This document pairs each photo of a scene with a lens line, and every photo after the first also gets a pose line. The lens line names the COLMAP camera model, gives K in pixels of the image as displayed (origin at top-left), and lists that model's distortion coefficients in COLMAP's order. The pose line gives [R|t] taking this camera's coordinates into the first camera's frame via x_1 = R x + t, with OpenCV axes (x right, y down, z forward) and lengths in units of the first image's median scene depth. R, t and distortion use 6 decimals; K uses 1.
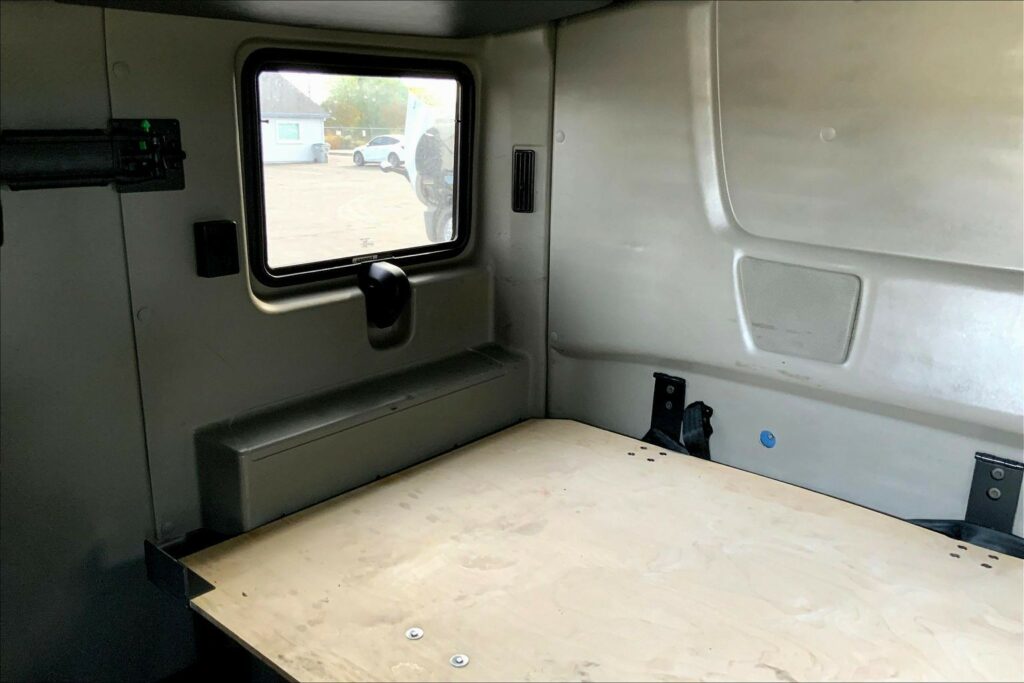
lens RADIAL K [[845.7, 0, 513.7], [0, 845.7, 335.0], [0, 0, 1]] dist [0.124593, -0.265087]
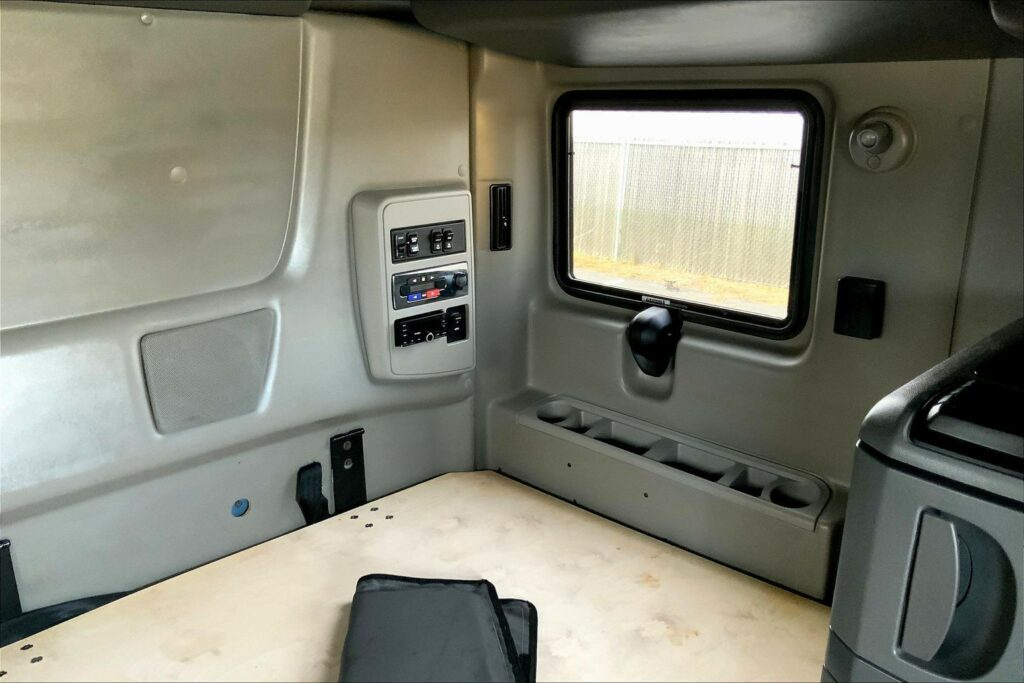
lens RADIAL K [[845.7, 0, 513.7], [0, 845.7, 335.0], [0, 0, 1]] dist [0.124593, -0.265087]
pose [[-0.057286, 0.221842, -0.973398, 0.766326], [-0.303473, 0.924994, 0.228670, -0.220930], [0.951117, 0.308499, 0.014333, 0.835965]]
